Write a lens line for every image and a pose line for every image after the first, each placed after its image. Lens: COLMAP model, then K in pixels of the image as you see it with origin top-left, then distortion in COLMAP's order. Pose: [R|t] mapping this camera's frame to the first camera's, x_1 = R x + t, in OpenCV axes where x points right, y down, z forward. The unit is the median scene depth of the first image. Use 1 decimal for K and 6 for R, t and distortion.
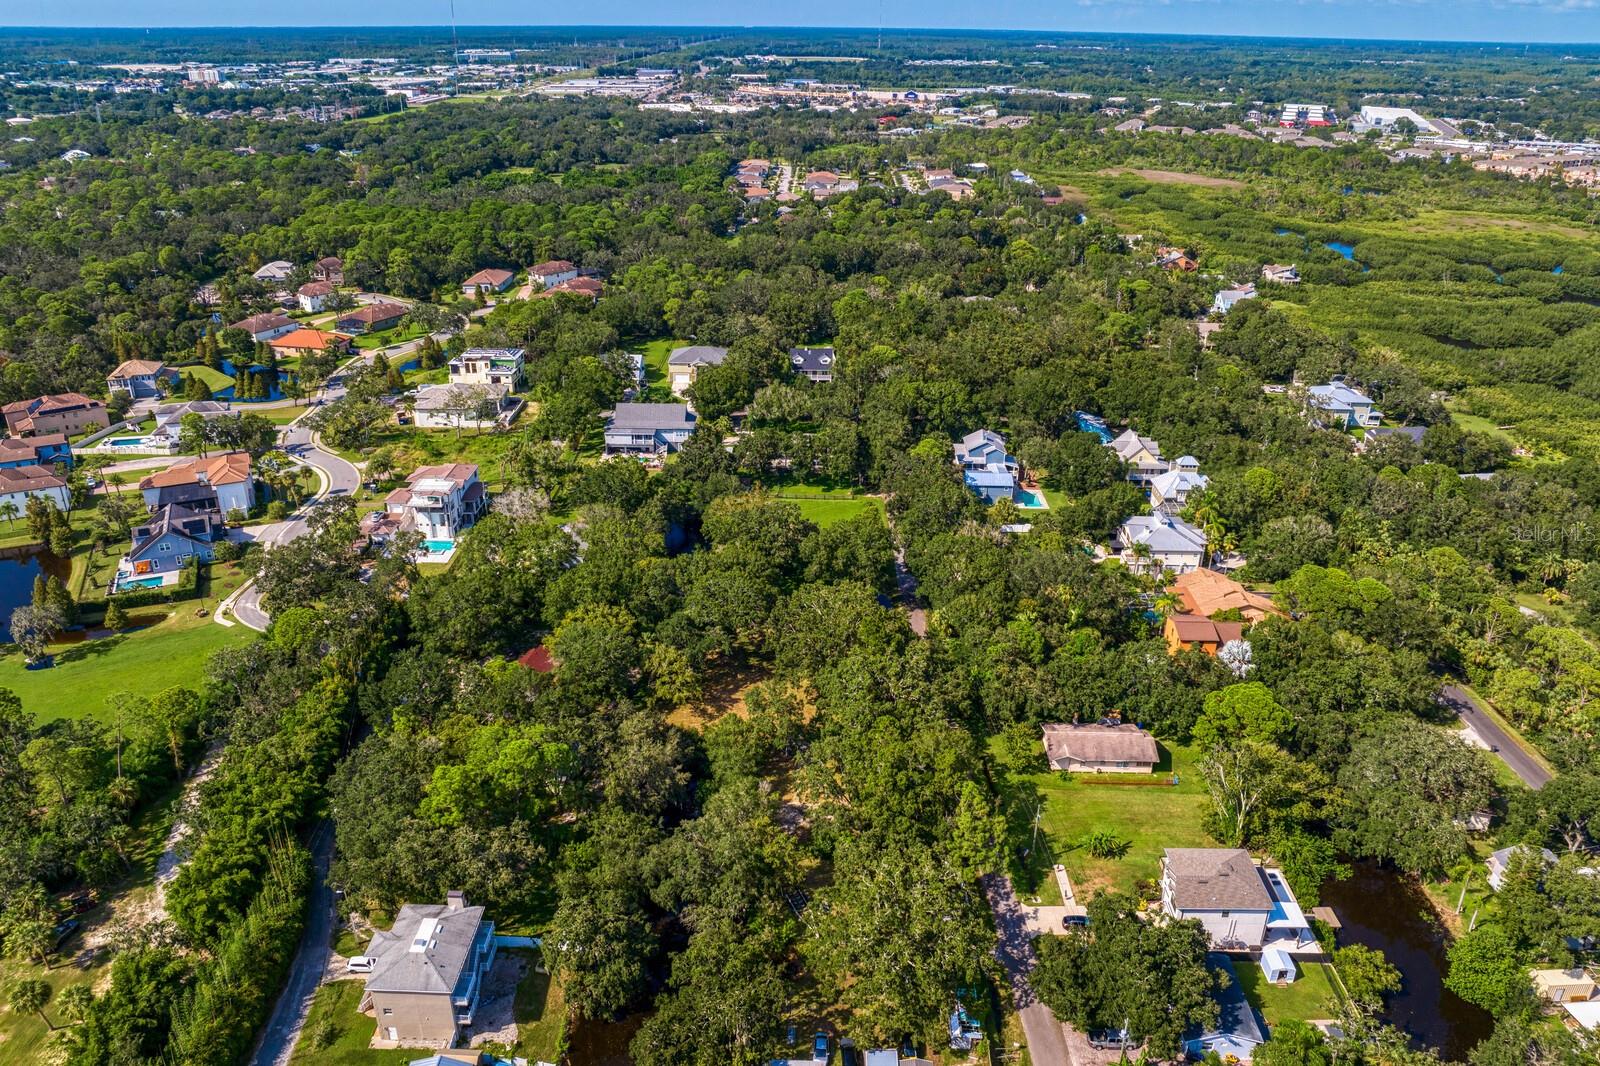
lens RADIAL K [[1130.5, 0, 804.5], [0, 1130.5, 493.5], [0, 0, 1]] dist [-0.048177, 0.017944]
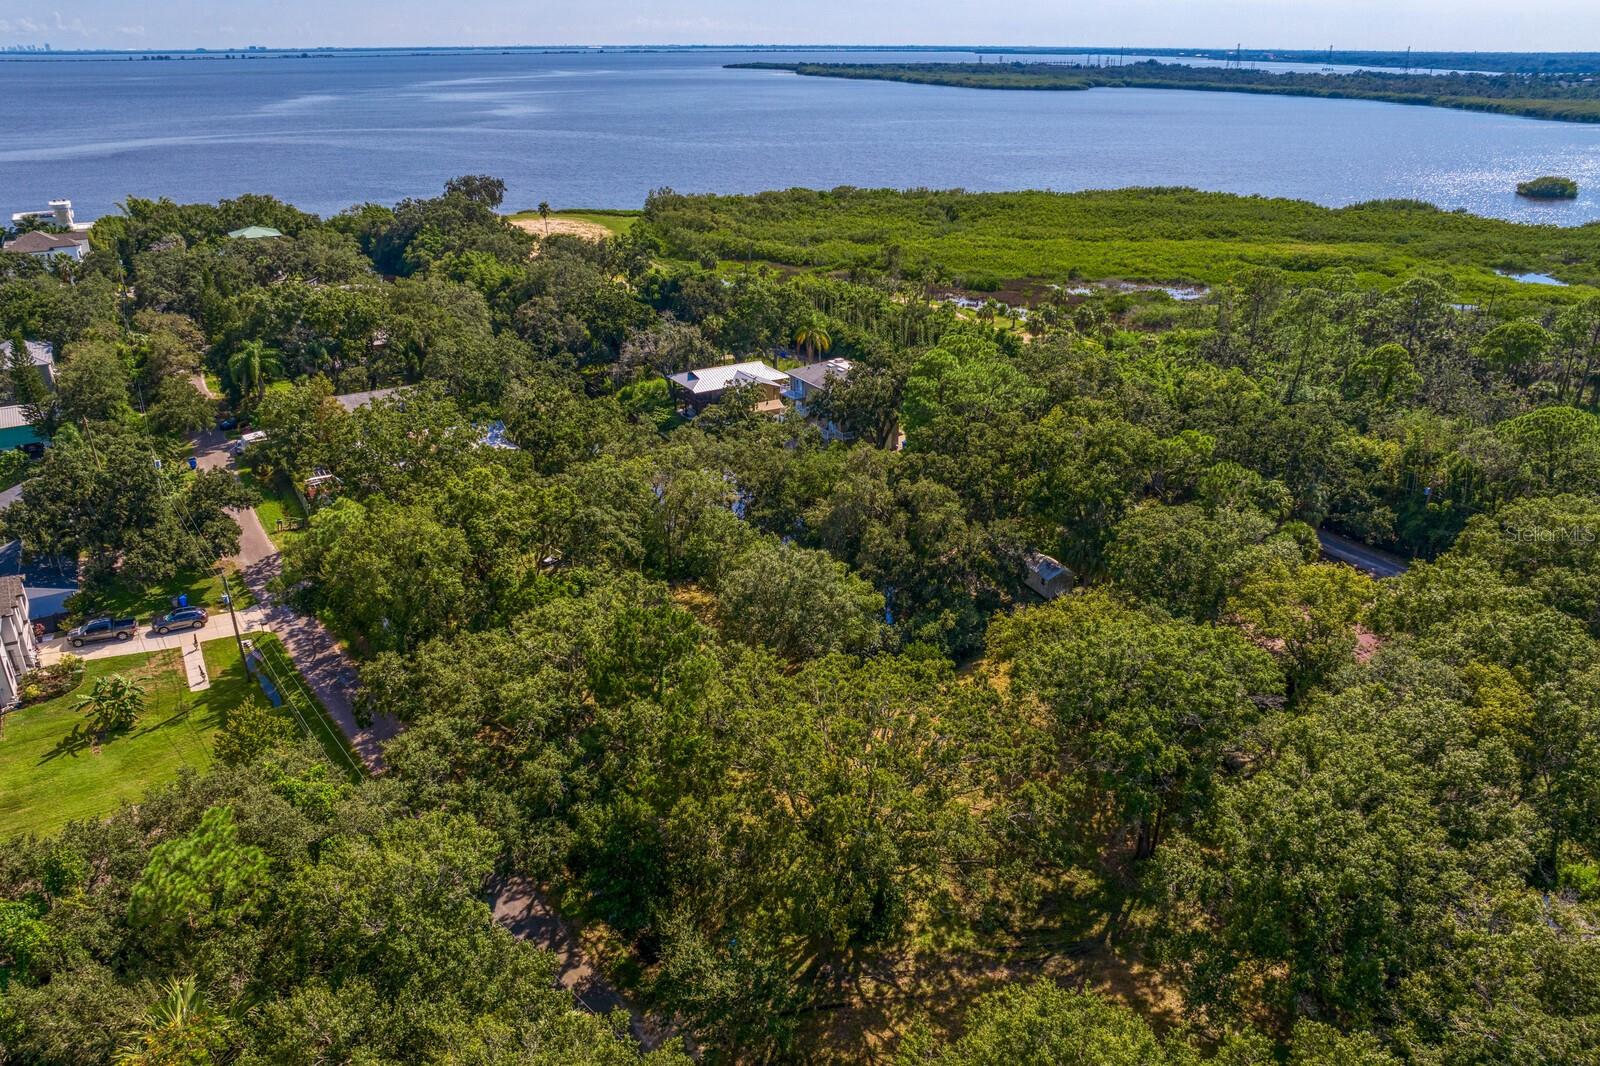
lens RADIAL K [[1130.5, 0, 812.4], [0, 1130.5, 541.9], [0, 0, 1]] dist [-0.048177, 0.017944]
pose [[-0.844923, 0.207419, -0.493035, 0.196564], [-0.215422, 0.711737, 0.668599, -0.157748], [0.489591, 0.671125, -0.556680, 1.237324]]
